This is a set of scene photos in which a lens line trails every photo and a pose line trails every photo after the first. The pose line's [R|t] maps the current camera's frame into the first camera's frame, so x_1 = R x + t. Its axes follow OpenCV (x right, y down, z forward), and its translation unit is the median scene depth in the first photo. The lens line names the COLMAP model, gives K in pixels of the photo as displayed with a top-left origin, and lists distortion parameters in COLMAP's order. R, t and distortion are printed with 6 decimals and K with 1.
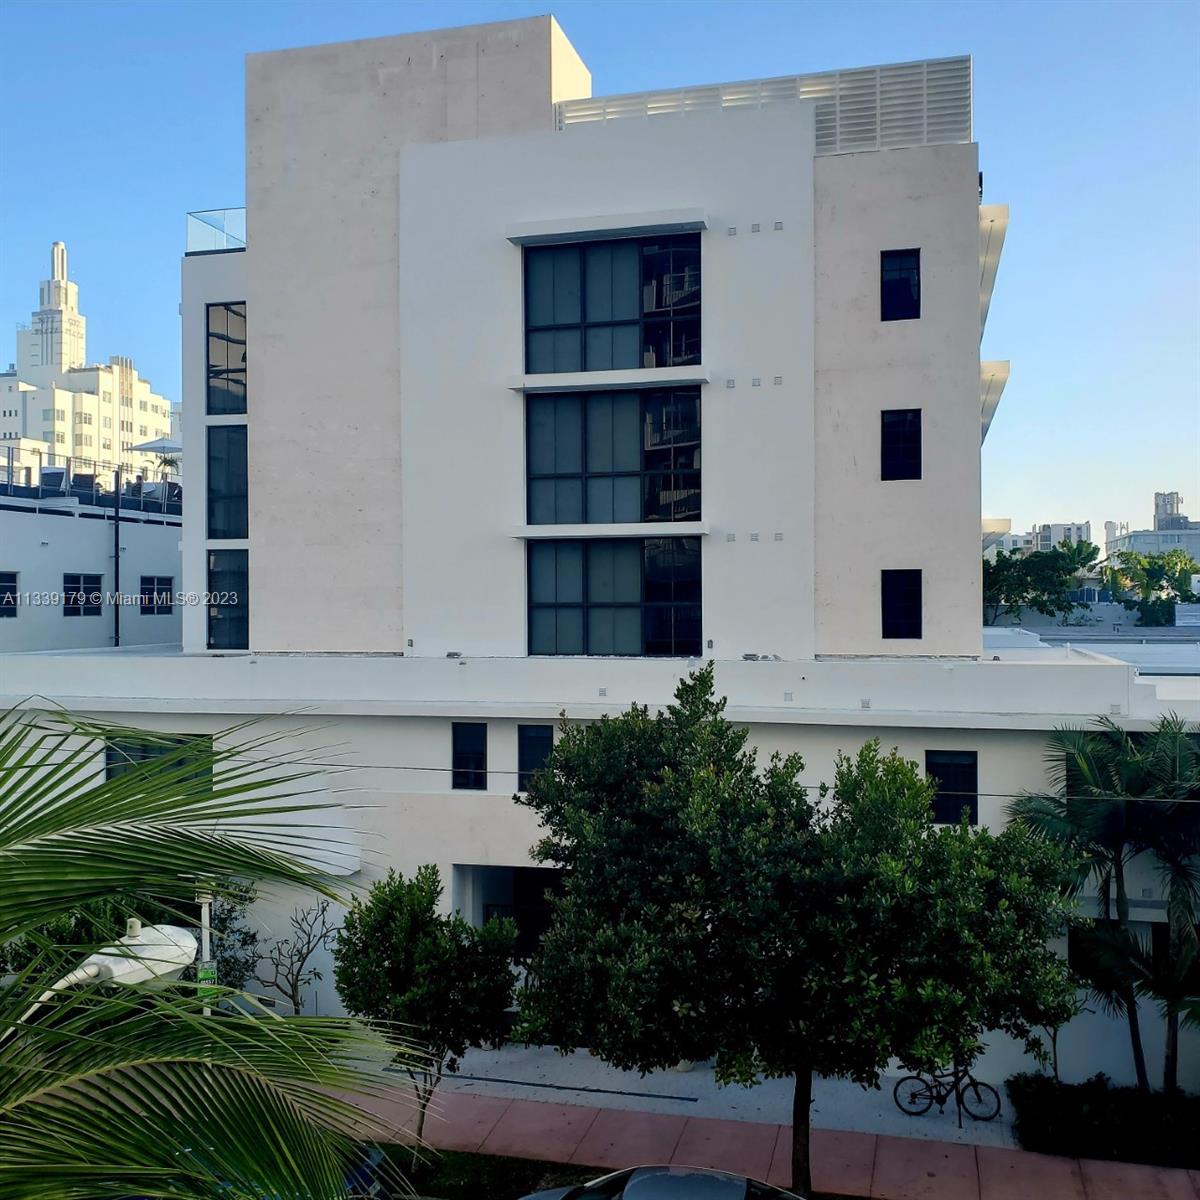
lens RADIAL K [[1232.4, 0, 611.2], [0, 1232.4, 595.8], [0, 0, 1]] dist [0.026890, 0.000000]
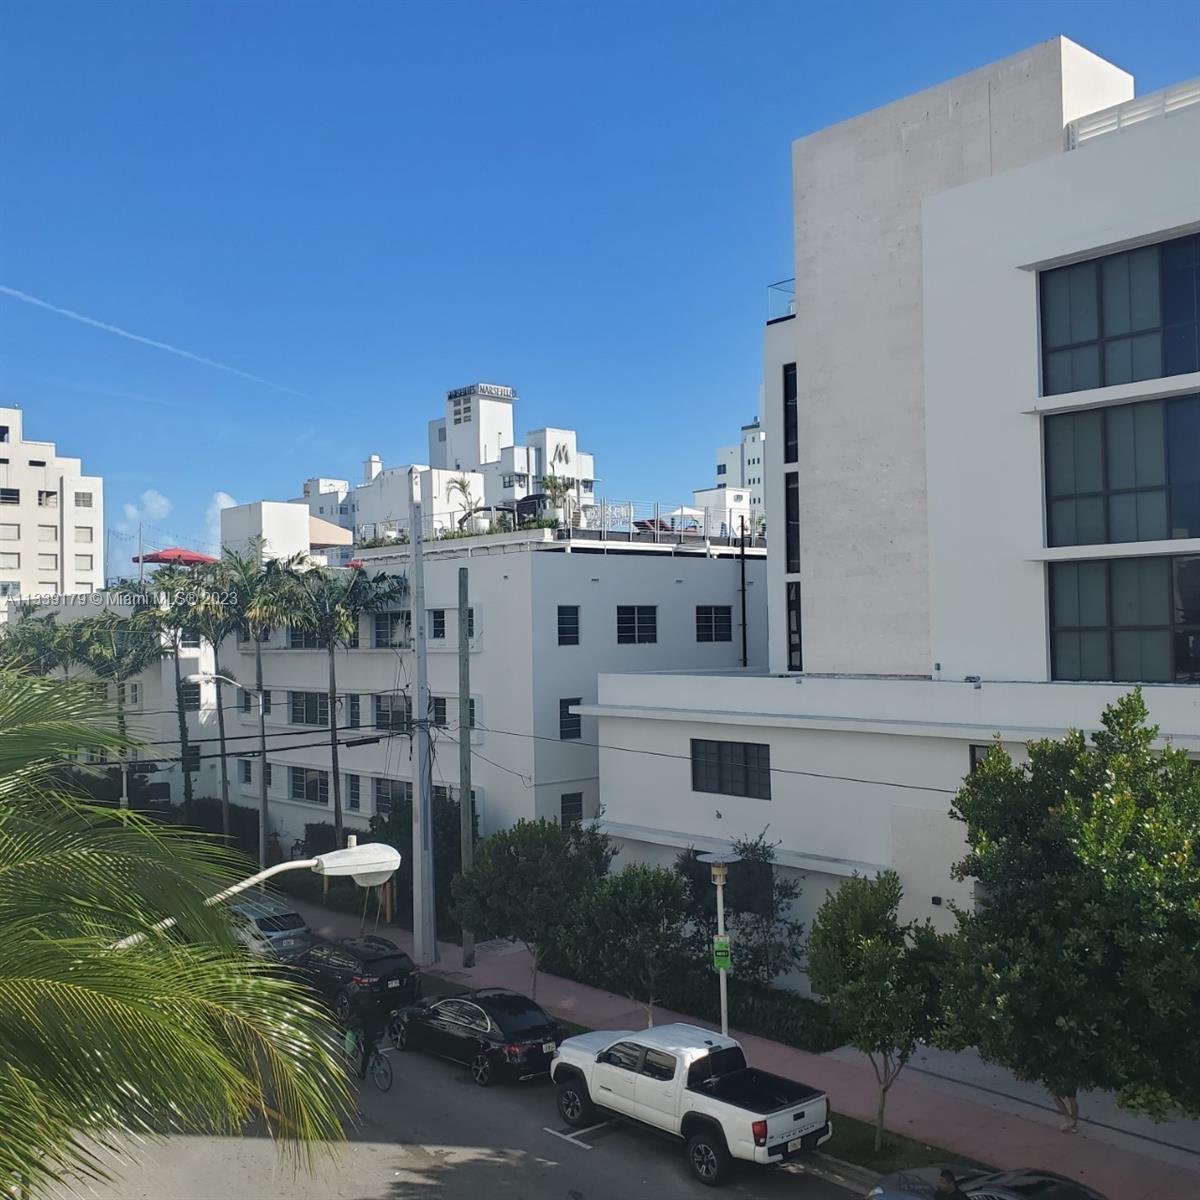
lens RADIAL K [[1232.4, 0, 582.9], [0, 1232.4, 601.6], [0, 0, 1]] dist [0.026890, 0.000000]
pose [[0.820244, -0.025580, -0.571442, 0.191490], [0.017289, 0.999652, -0.019932, -0.000909], [0.571753, 0.006469, 0.820400, -0.031697]]
